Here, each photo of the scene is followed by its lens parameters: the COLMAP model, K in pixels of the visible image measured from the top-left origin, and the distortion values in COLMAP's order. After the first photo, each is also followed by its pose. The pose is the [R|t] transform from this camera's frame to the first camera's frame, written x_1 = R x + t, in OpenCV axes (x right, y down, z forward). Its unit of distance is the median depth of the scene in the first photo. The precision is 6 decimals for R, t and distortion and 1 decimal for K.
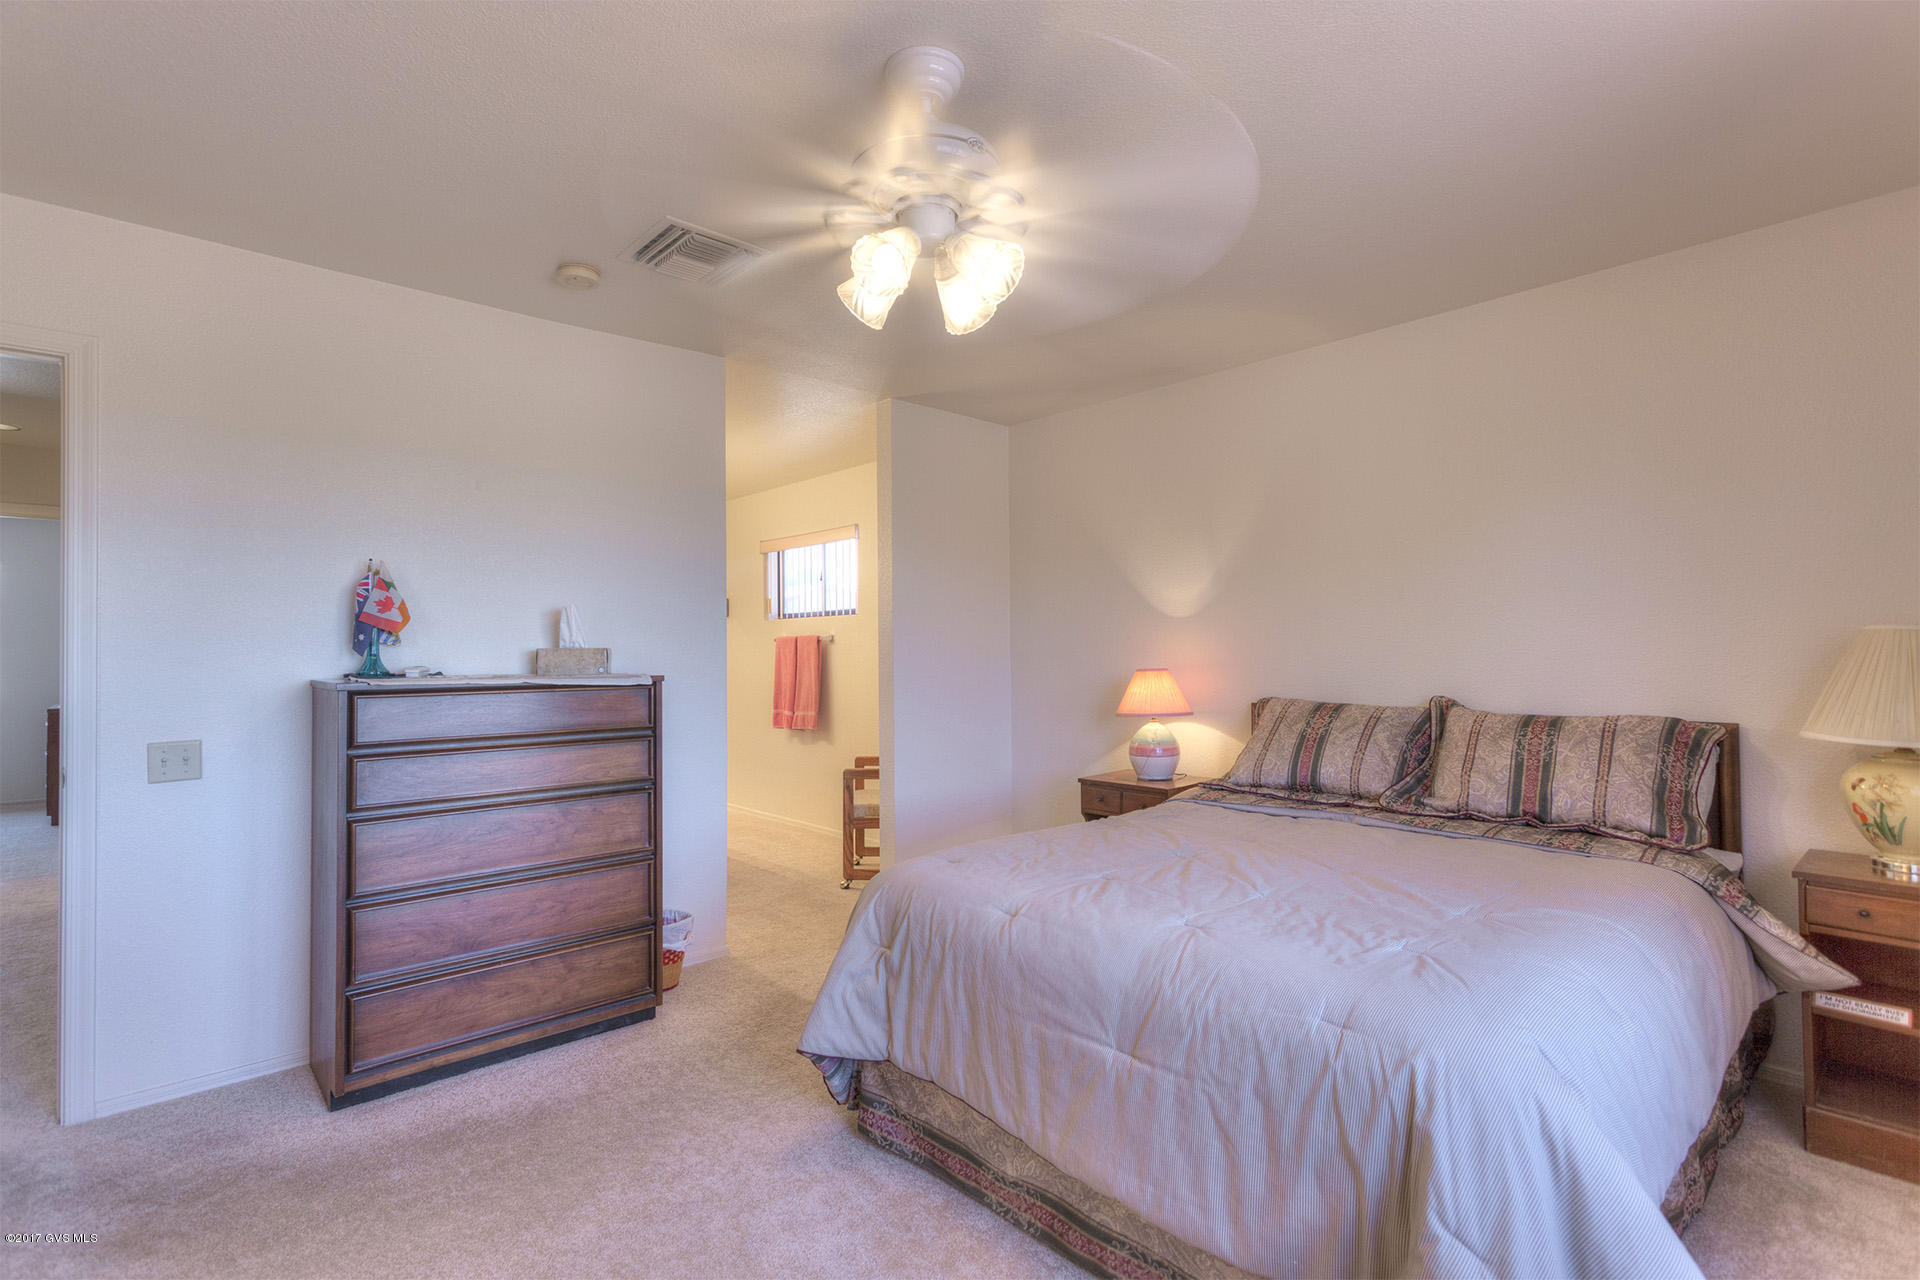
lens RADIAL K [[923.4, 0, 960.6], [0, 923.4, 644.6], [0, 0, 1]] dist [0.008649, 0.001622]
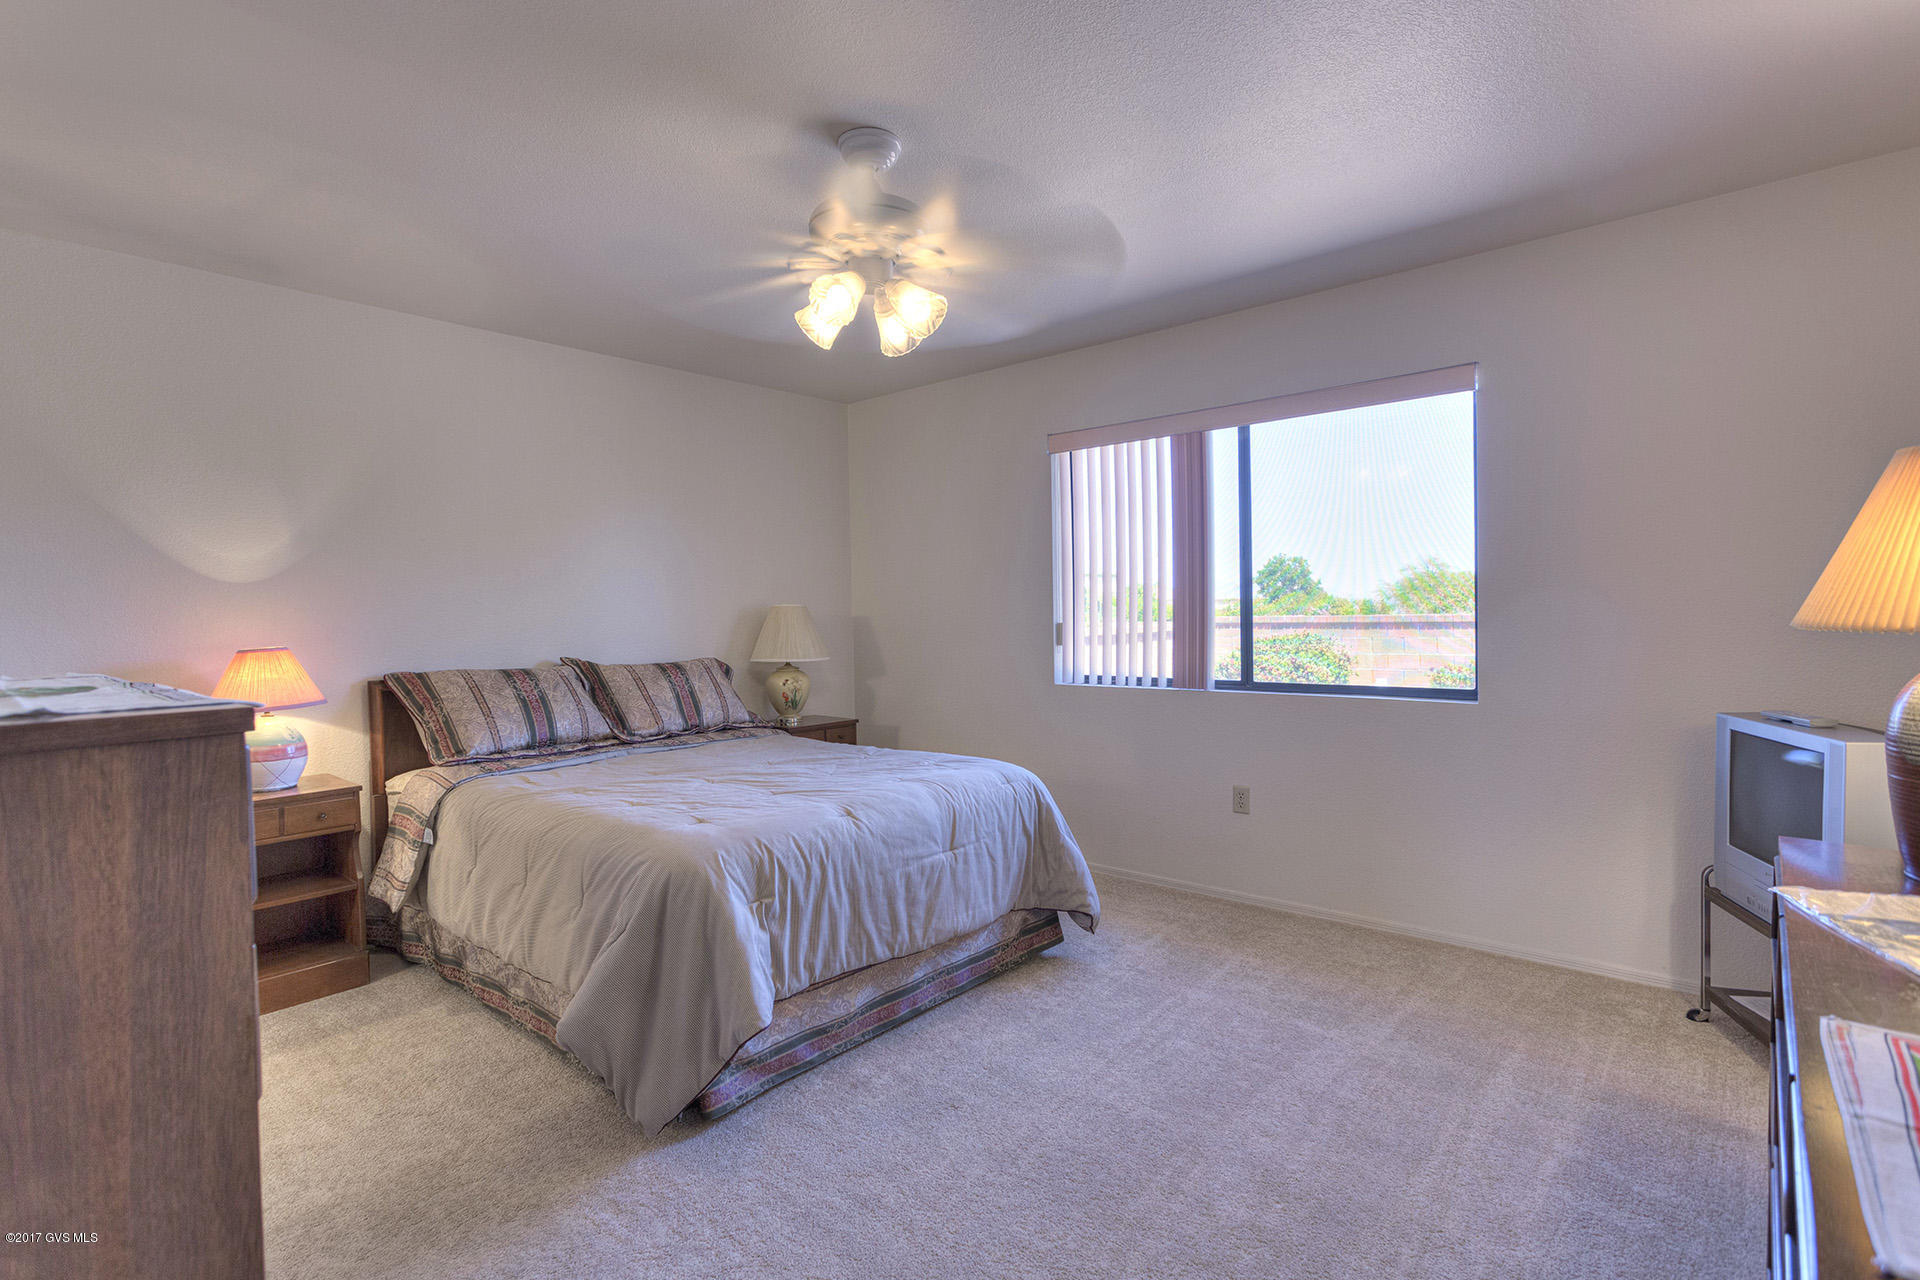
lens RADIAL K [[923.4, 0, 964.4], [0, 923.4, 649.4], [0, 0, 1]] dist [0.008649, 0.001622]
pose [[-0.137786, -0.027040, 0.990093, -1.102377], [0.016768, 0.999420, 0.029628, 0.023884], [-0.990320, 0.020684, -0.137252, 0.899348]]
